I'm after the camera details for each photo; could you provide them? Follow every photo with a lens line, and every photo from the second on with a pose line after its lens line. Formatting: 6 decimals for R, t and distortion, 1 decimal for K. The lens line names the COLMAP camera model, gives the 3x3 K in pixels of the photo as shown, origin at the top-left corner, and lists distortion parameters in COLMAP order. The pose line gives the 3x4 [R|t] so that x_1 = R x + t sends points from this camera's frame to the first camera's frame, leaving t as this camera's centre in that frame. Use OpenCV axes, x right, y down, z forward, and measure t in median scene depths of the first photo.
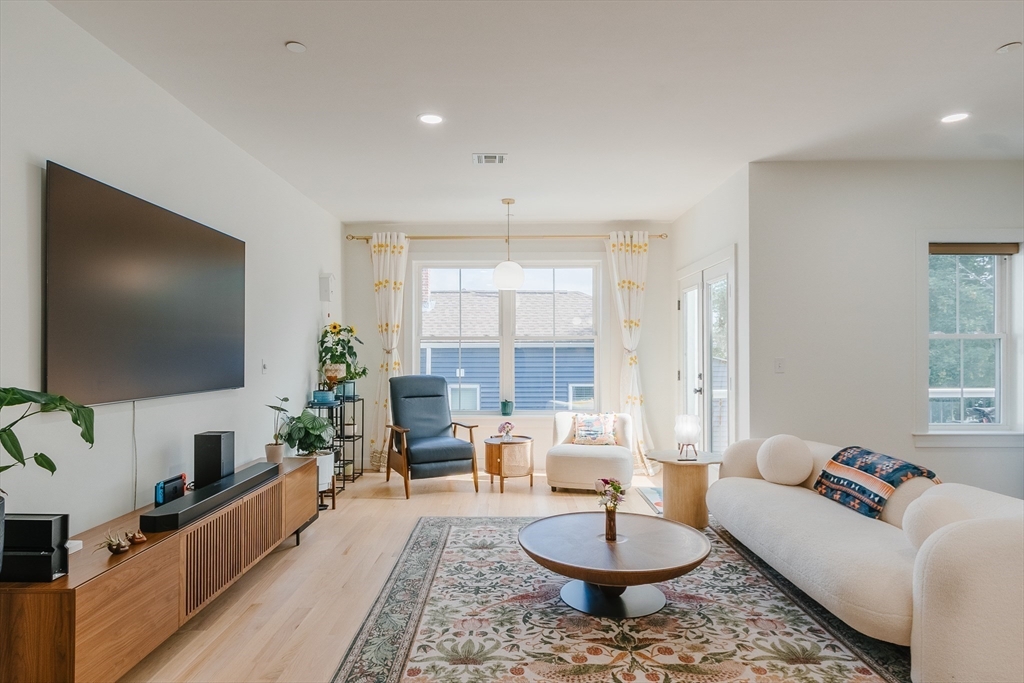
lens RADIAL K [[614.0, 0, 512.0], [0, 614.0, 341.5], [0, 0, 1]] dist [0.001175, 0.000322]
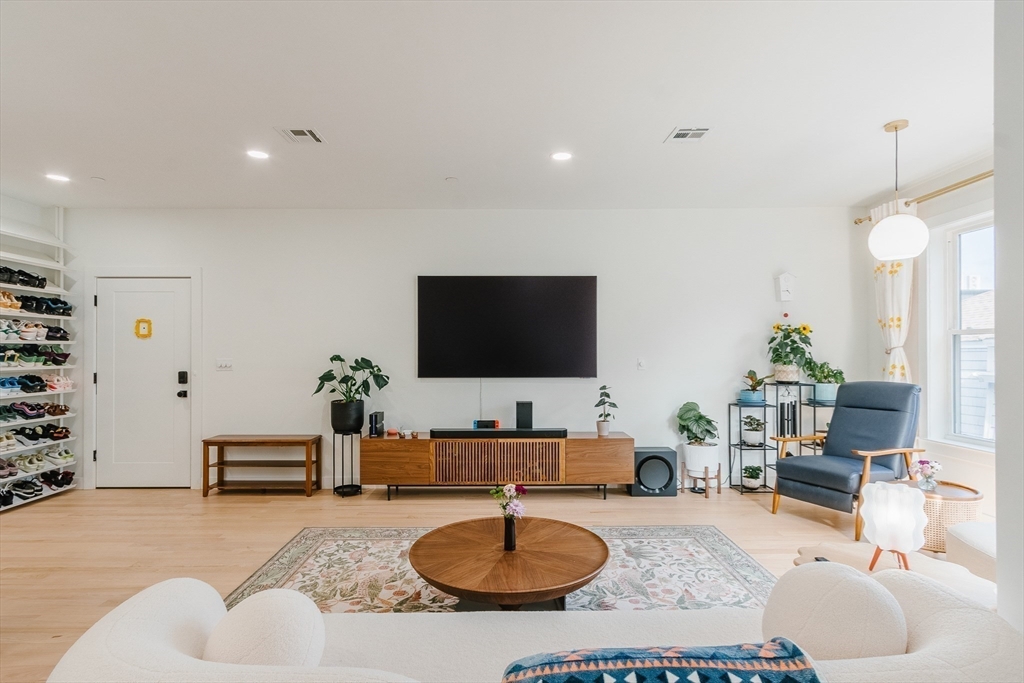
lens RADIAL K [[518.1, 0, 501.7], [0, 518.1, 352.3], [0, 0, 1]] dist [0.000364, -0.000091]
pose [[-0.012266, 0.002909, -0.999921, 1.221233], [0.021291, 0.999770, 0.002647, 0.011110], [0.999698, -0.021257, -0.012325, 1.260642]]
